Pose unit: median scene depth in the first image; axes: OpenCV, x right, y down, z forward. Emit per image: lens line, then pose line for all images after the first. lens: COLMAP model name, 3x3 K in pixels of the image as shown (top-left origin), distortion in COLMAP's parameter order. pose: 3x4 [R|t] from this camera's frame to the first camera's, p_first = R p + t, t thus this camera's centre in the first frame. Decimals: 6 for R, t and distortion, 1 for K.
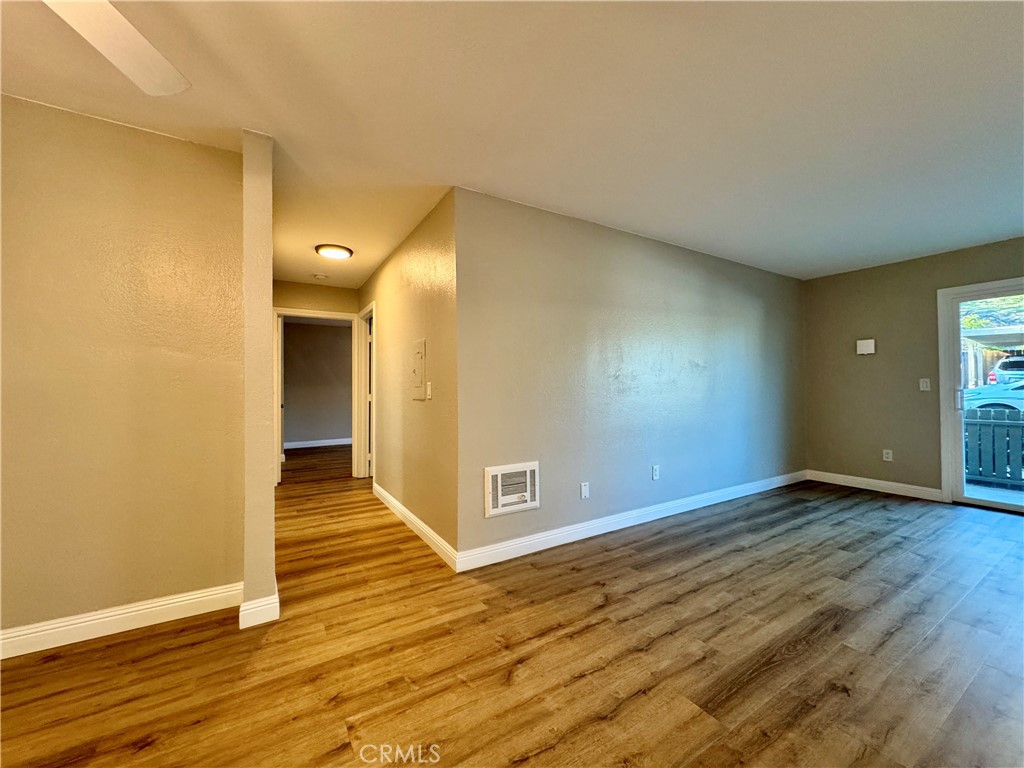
lens RADIAL K [[406.7, 0, 510.6], [0, 406.7, 383.4], [0, 0, 1]] dist [-0.003289, -0.000631]
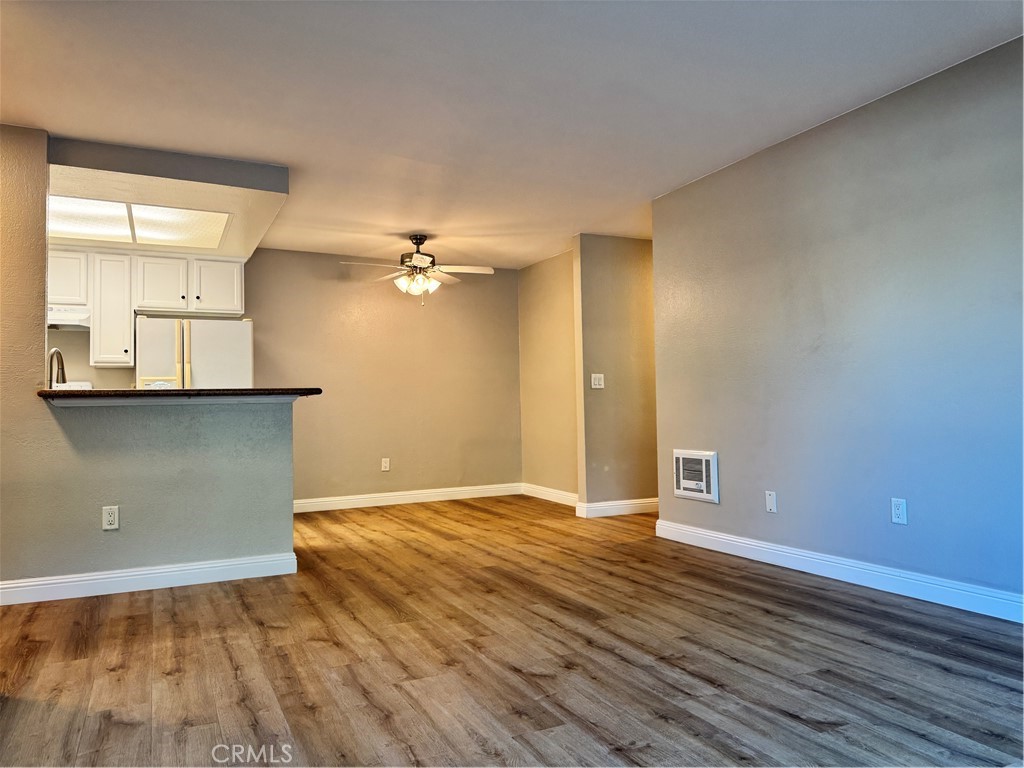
lens RADIAL K [[731.3, 0, 535.7], [0, 731.3, 354.4], [0, 0, 1]] dist [0.042237, -0.044085]
pose [[-0.068791, -0.065635, -0.995470, 1.804764], [0.030067, 0.997244, -0.067830, 0.074534], [0.997178, -0.034596, -0.066628, 0.736646]]
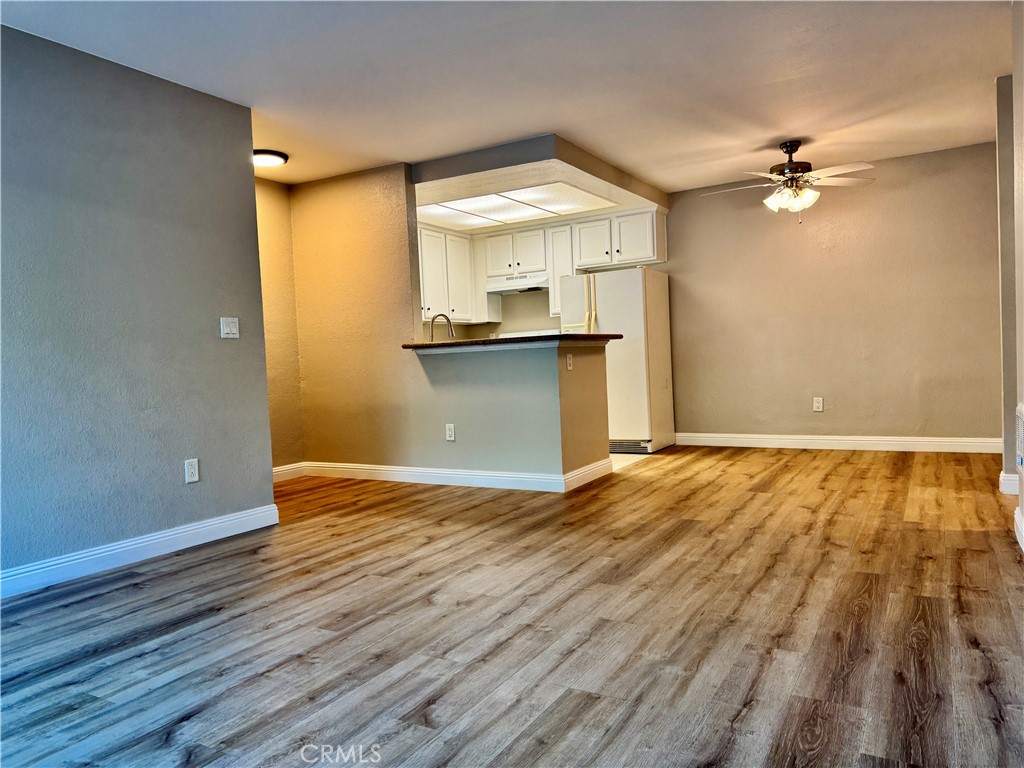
lens RADIAL K [[731.3, 0, 505.5], [0, 731.3, 383.8], [0, 0, 1]] dist [0.042237, -0.044085]
pose [[-0.881046, 0.061749, -0.468982, 1.226301], [0.056185, 0.998085, 0.025863, 0.091441], [0.469681, -0.003563, -0.882829, 1.615964]]
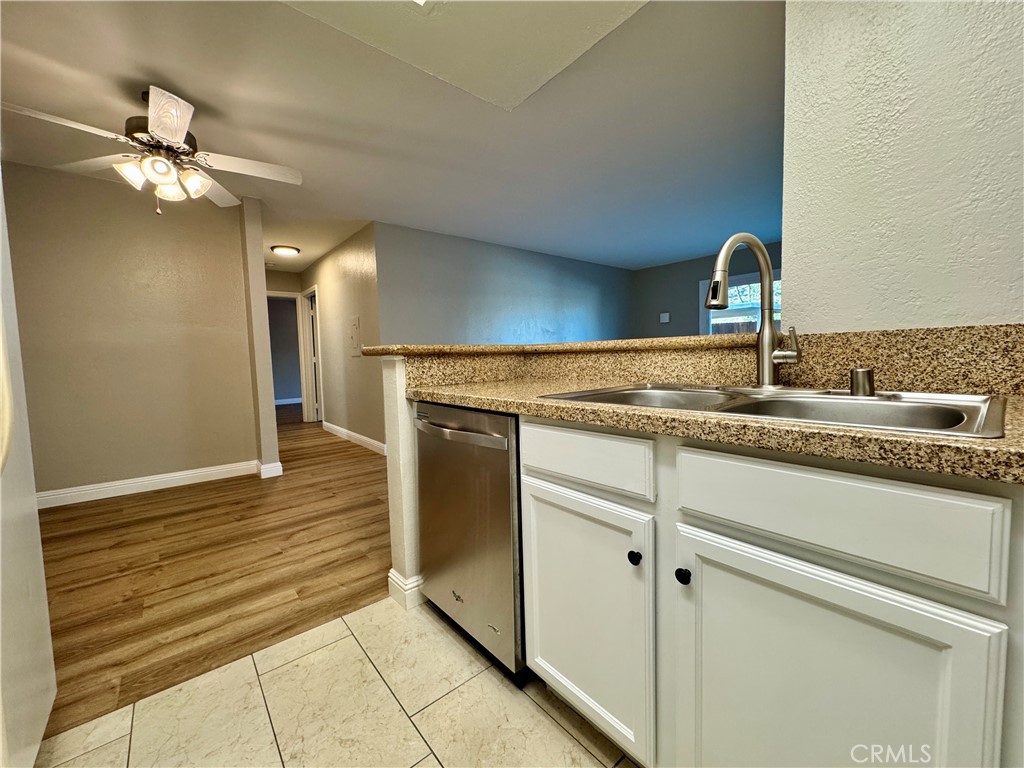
lens RADIAL K [[406.7, 0, 506.9], [0, 406.7, 382.7], [0, 0, 1]] dist [-0.003289, -0.000631]
pose [[0.989369, -0.029320, 0.142444, 0.121654], [0.018250, 0.996754, 0.078410, 0.033152], [-0.144280, -0.074977, 0.986692, -0.633825]]
